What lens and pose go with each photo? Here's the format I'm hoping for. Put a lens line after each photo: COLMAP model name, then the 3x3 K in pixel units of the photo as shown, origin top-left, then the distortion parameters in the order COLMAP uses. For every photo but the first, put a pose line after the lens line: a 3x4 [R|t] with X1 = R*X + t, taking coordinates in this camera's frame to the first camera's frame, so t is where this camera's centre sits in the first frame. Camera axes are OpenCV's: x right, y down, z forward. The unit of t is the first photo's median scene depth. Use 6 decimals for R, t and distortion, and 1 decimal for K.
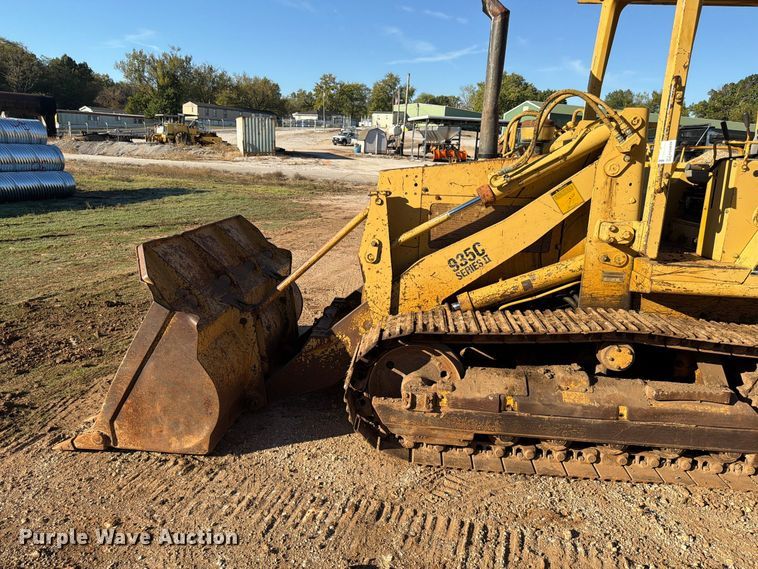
lens RADIAL K [[535.4, 0, 381.6], [0, 535.4, 293.6], [0, 0, 1]] dist [0.056392, -0.076447]
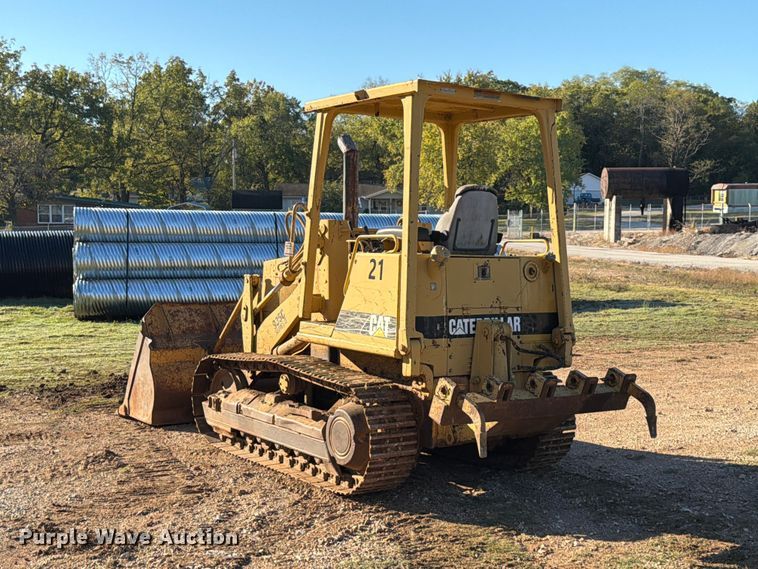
lens RADIAL K [[1002.6, 0, 357.3], [0, 1002.6, 283.6], [0, 0, 1]] dist [0.211459, -0.978024]
pose [[0.636271, 0.010619, -0.771393, 2.393034], [-0.180304, 0.974259, -0.135310, 0.168330], [0.750100, 0.225179, 0.621807, -0.556490]]
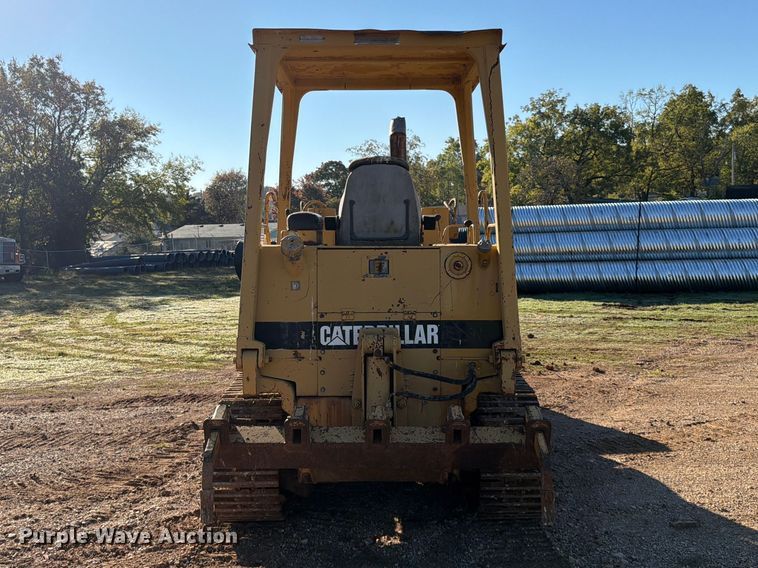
lens RADIAL K [[717.3, 0, 348.7], [0, 717.3, 253.3], [0, 0, 1]] dist [0.138552, -0.266286]
pose [[0.070671, -0.003581, -0.997493, 2.112223], [-0.221197, 0.975041, -0.019172, -0.201785], [0.972665, 0.221998, 0.068115, 0.908269]]
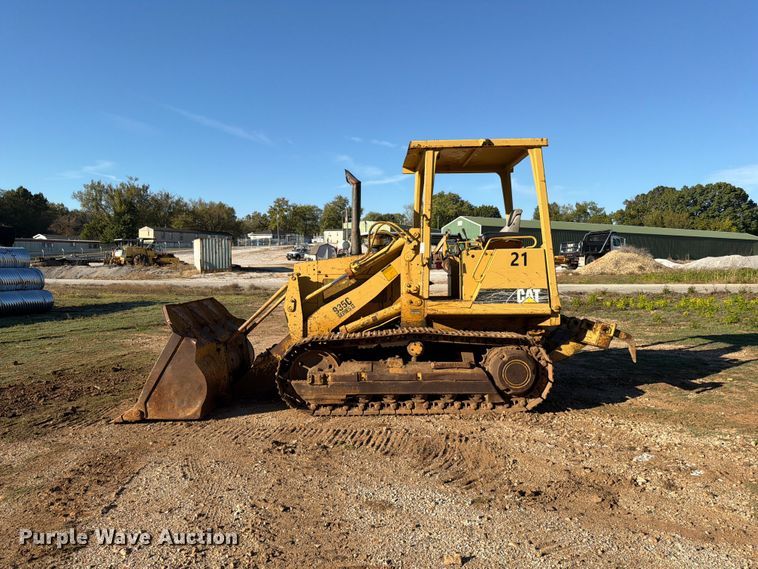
lens RADIAL K [[526.7, 0, 379.0], [0, 526.7, 284.5], [0, 0, 1]] dist [0.062135, -0.071930]
pose [[0.995649, -0.043402, 0.082464, 0.138242], [0.060315, 0.974699, -0.215229, 0.263833], [-0.071037, 0.219266, 0.973076, -0.818521]]
